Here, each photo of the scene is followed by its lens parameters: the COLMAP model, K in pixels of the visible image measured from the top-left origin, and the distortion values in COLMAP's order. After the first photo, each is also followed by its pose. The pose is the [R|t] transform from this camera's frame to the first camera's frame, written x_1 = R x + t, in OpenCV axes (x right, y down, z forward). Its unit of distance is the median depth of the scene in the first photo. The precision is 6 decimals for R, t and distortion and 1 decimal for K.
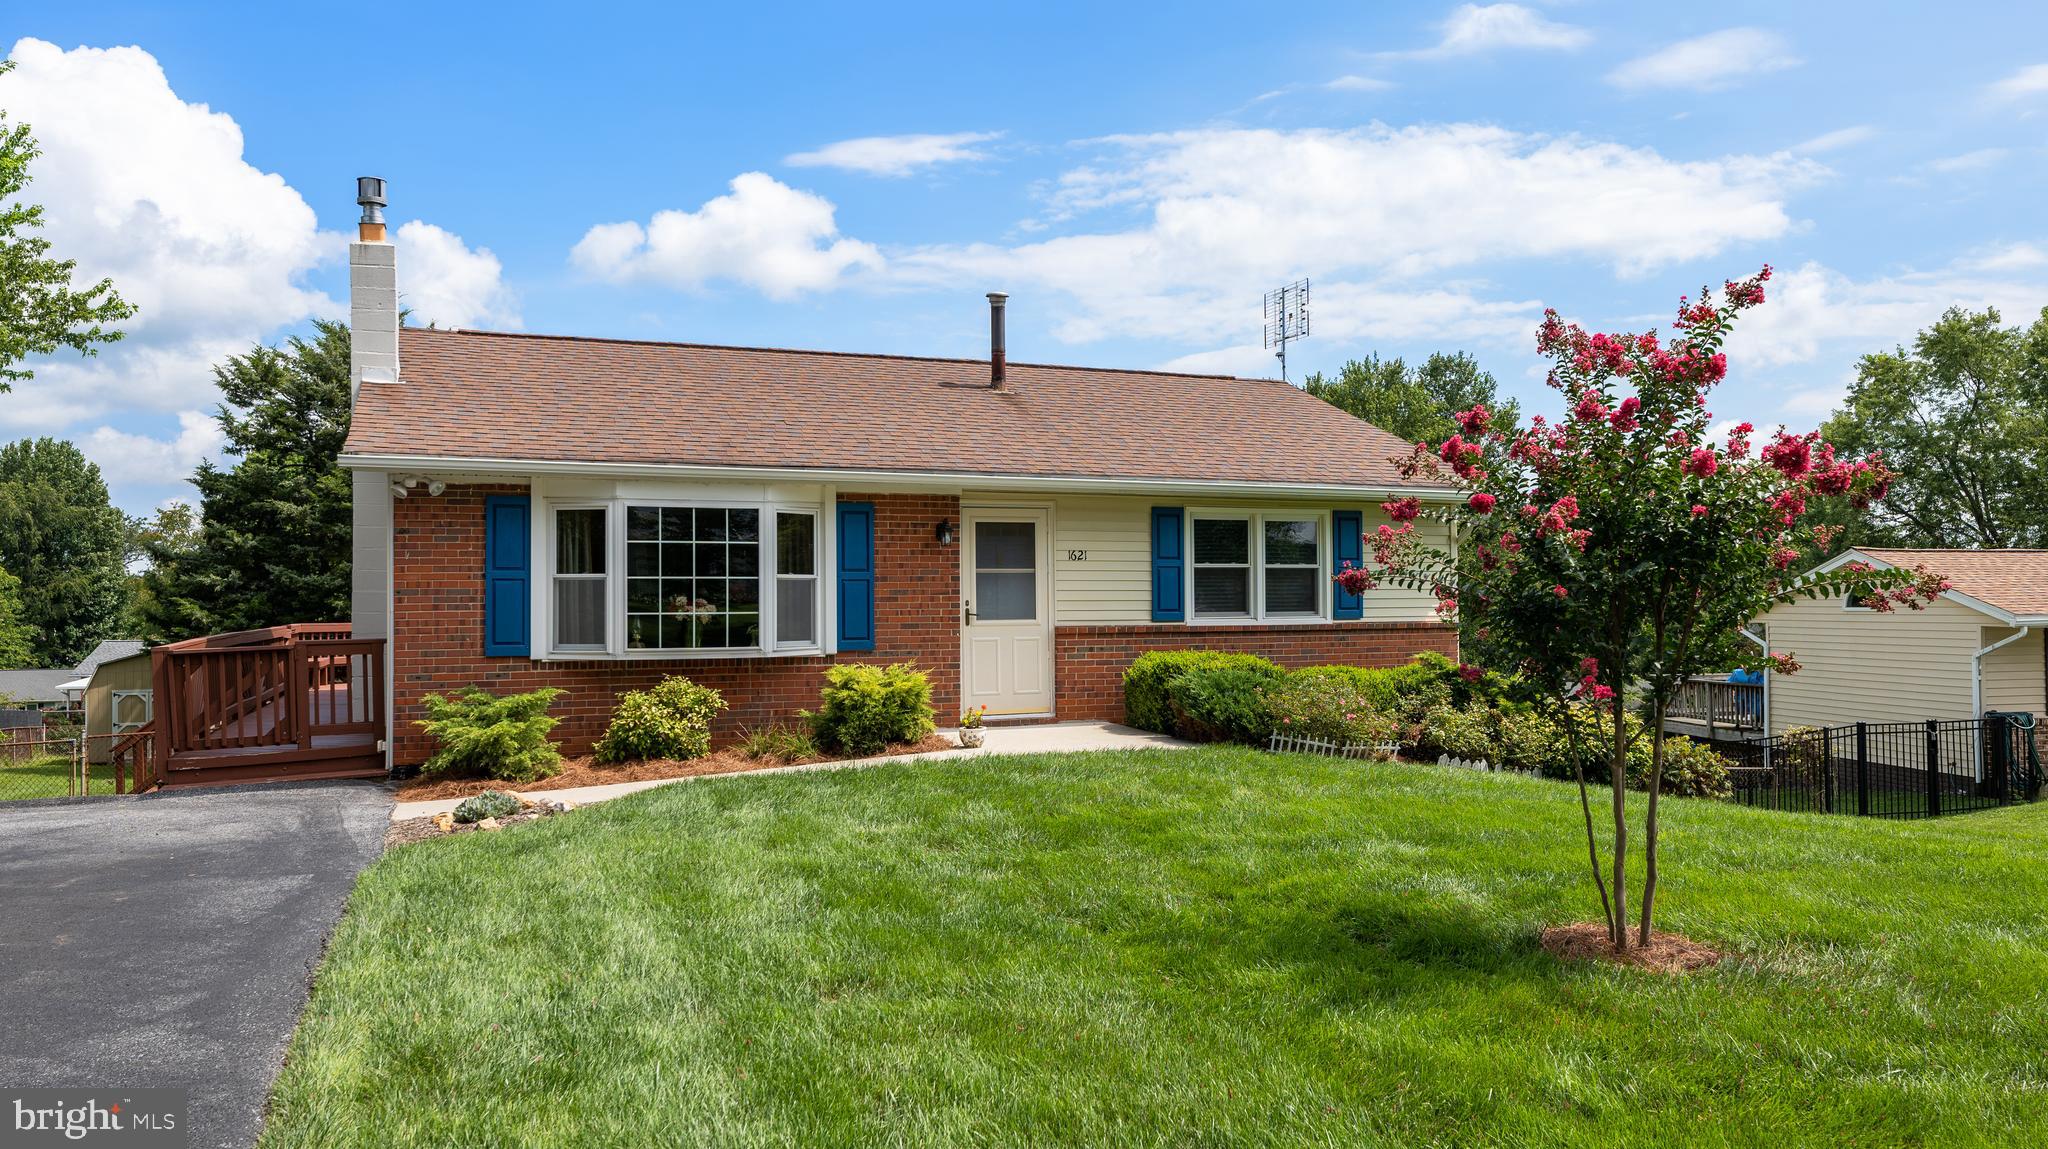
lens RADIAL K [[1390.3, 0, 1013.1], [0, 1390.3, 568.7], [0, 0, 1]] dist [-0.010024, 0.002394]
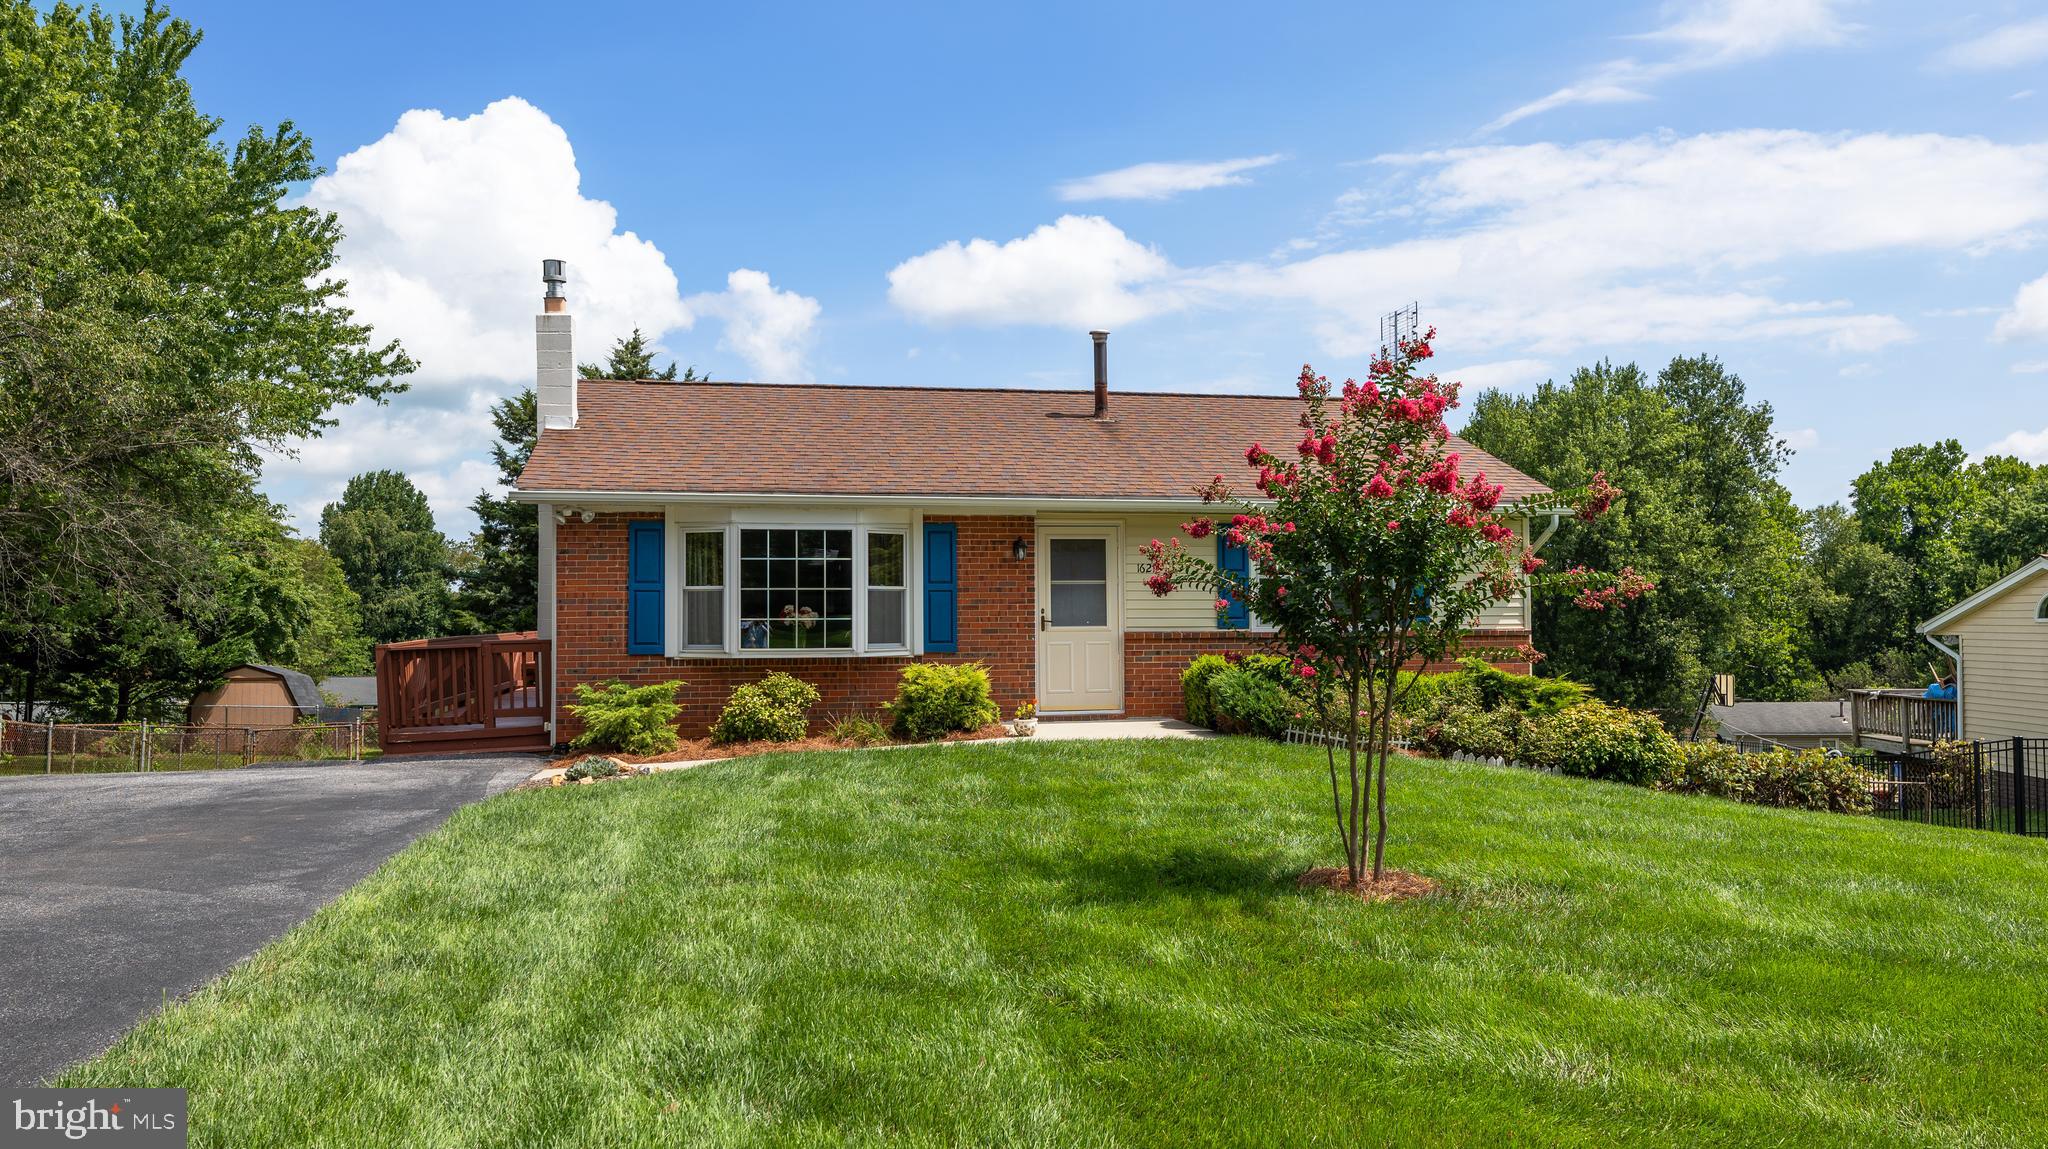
lens RADIAL K [[1390.3, 0, 1013.1], [0, 1390.3, 568.7], [0, 0, 1]] dist [-0.010024, 0.002394]
pose [[0.982318, -0.006170, -0.187121, 0.158324], [0.004074, 0.999925, -0.011584, 0.003392], [0.187178, 0.010617, 0.982269, -0.115673]]
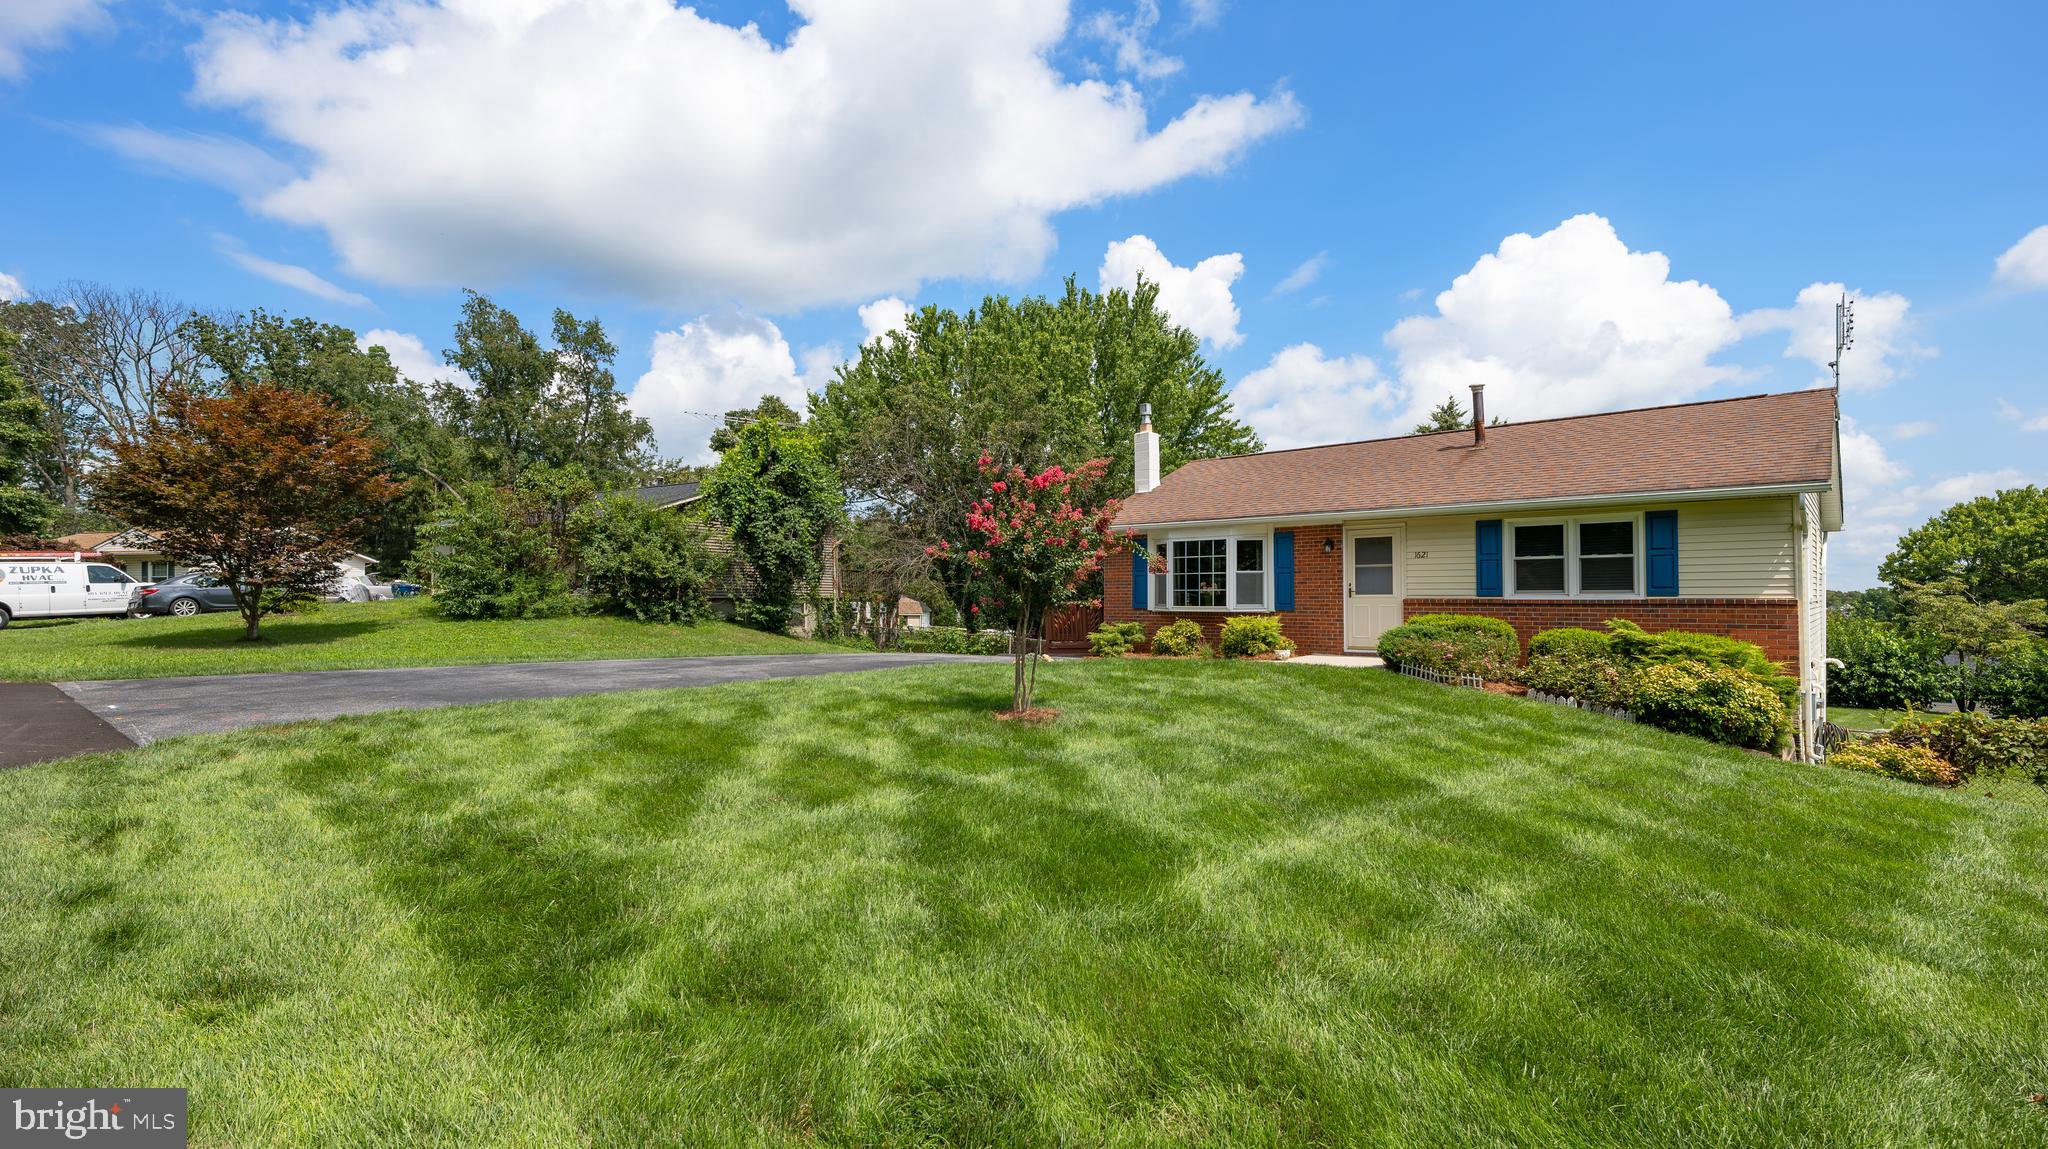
lens RADIAL K [[921.5, 0, 1024.0], [0, 921.5, 574.5], [0, 0, 1]] dist [0.000248, 0.000016]
pose [[0.455783, -0.016980, -0.889929, 0.832273], [0.020546, 0.999752, -0.008552, 0.013583], [0.889854, -0.014387, 0.456019, 0.107448]]
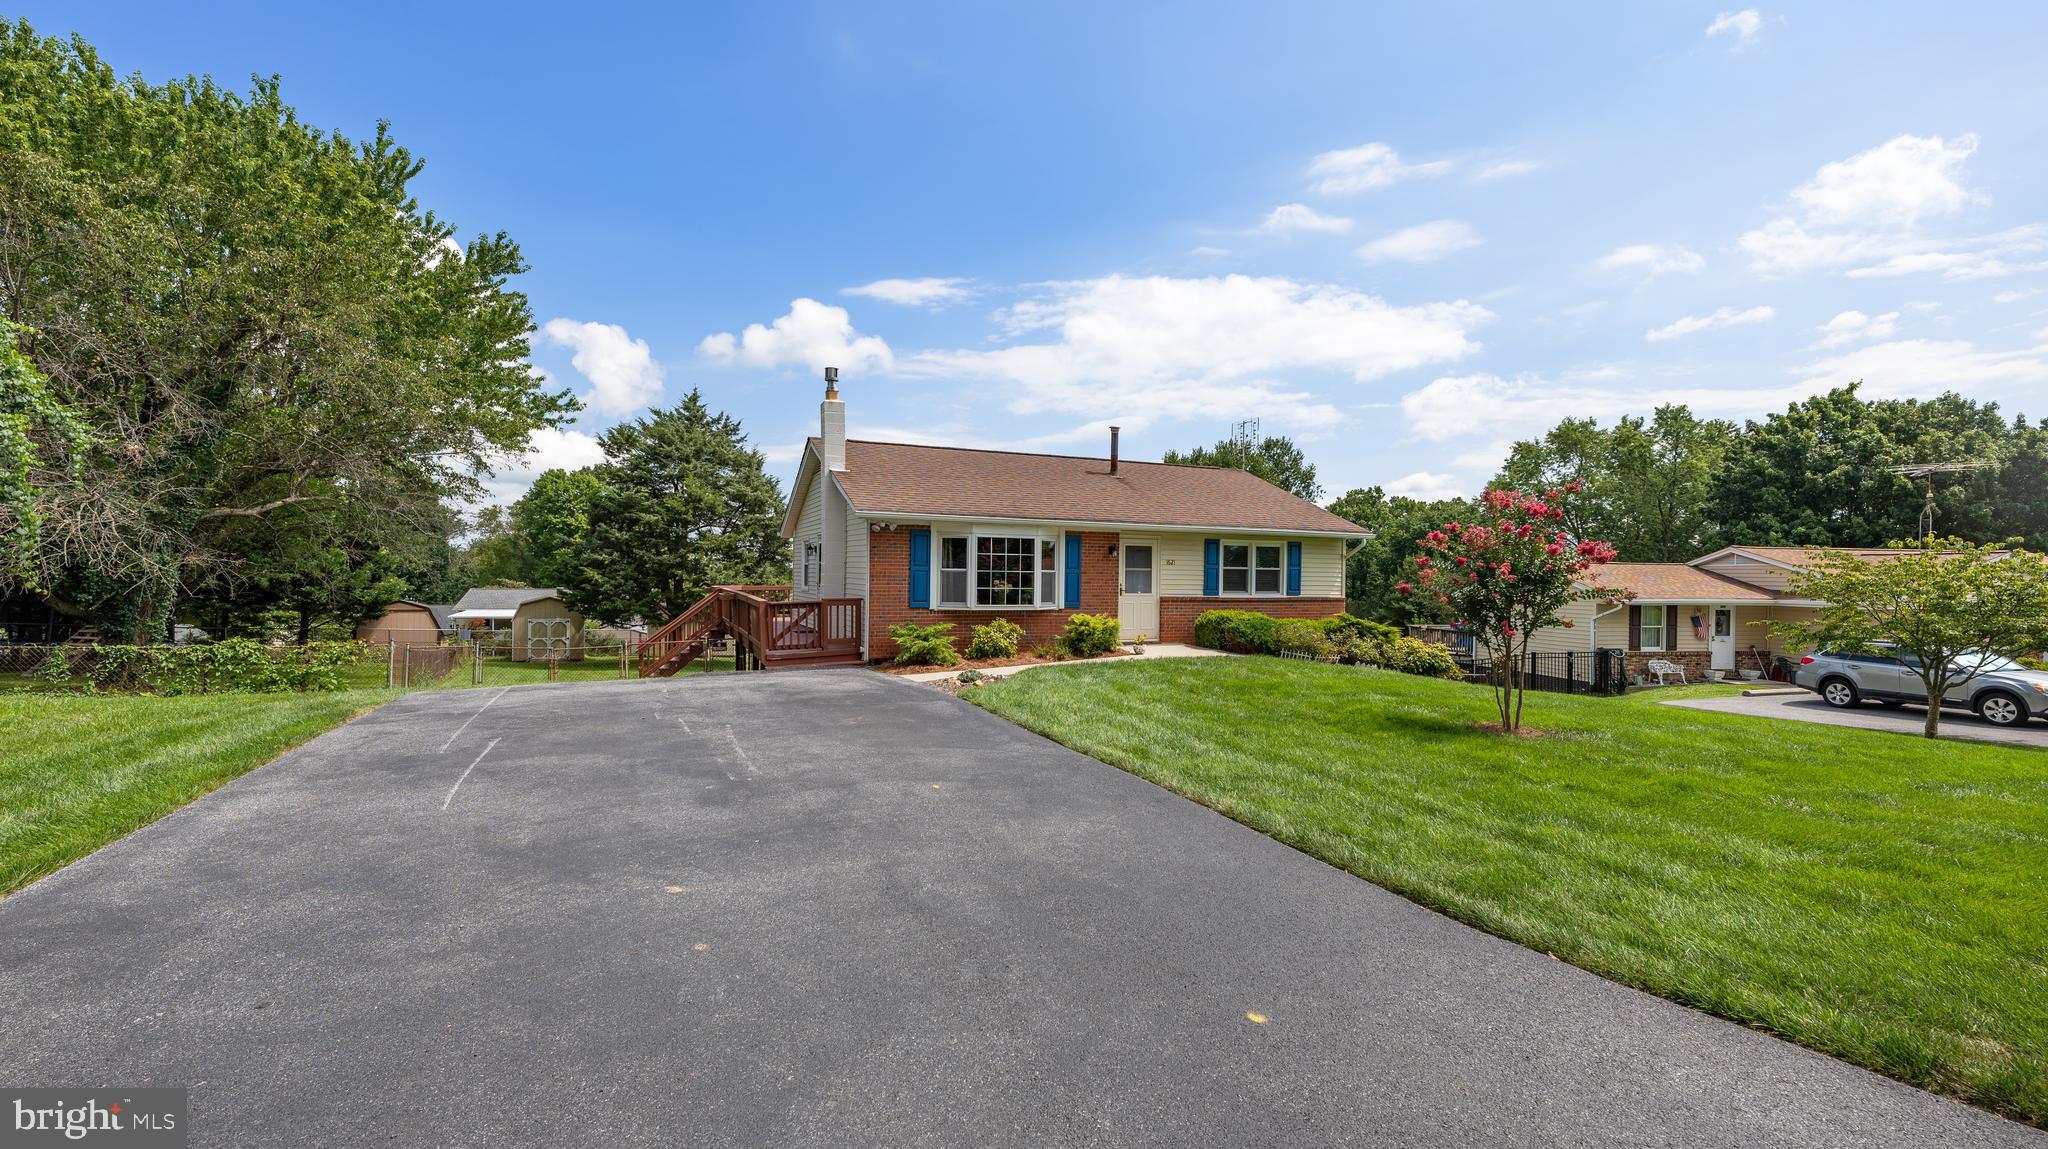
lens RADIAL K [[855.9, 0, 1024.0], [0, 855.9, 574.5], [0, 0, 1]] dist [0.029455, -0.000025]
pose [[0.998687, 0.018937, 0.047595, -0.242447], [-0.020073, 0.999522, 0.023513, -0.018001], [-0.047127, -0.024437, 0.998590, -0.263417]]
